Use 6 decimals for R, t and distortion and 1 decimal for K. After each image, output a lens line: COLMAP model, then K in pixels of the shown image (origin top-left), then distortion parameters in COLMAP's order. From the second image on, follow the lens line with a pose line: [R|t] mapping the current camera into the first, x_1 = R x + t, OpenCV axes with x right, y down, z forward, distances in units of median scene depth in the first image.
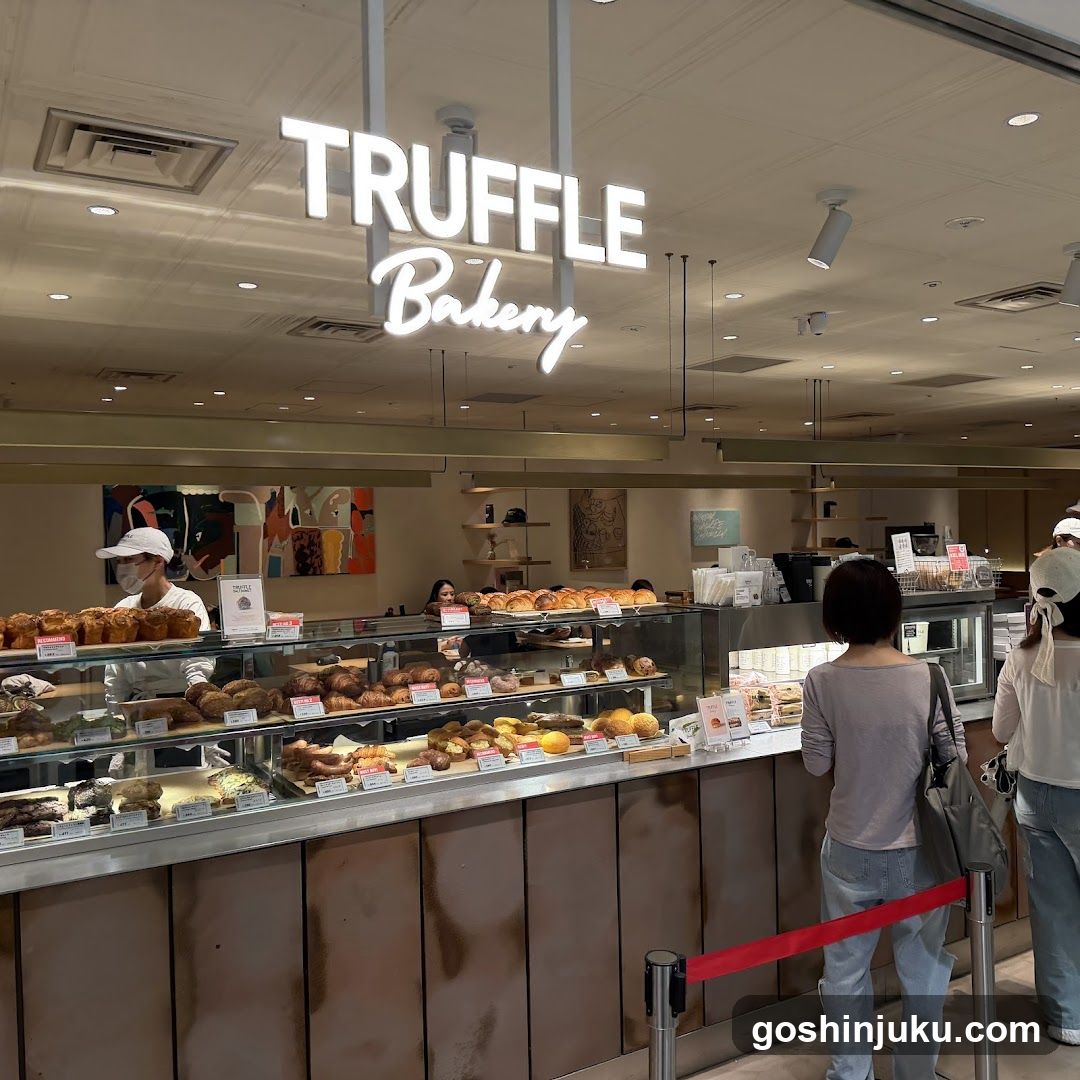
lens RADIAL K [[1020.6, 0, 546.0], [0, 1020.6, 540.3], [0, 0, 1]] dist [0.015170, 0.000000]
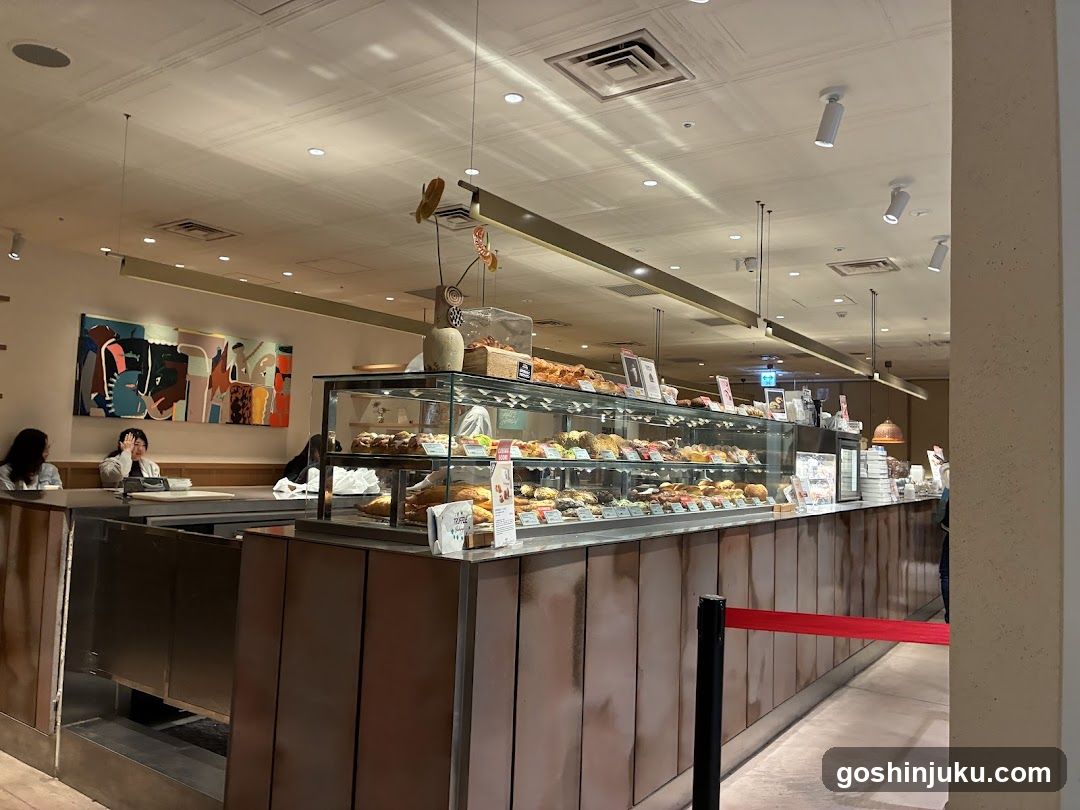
lens RADIAL K [[829.7, 0, 532.6], [0, 829.7, 402.7], [0, 0, 1]] dist [0.004309, 0.008705]
pose [[0.914075, 0.077785, 0.398017, -0.313033], [-0.051636, 0.995768, -0.076019, 0.066697], [-0.402245, 0.048935, 0.914223, -0.009906]]
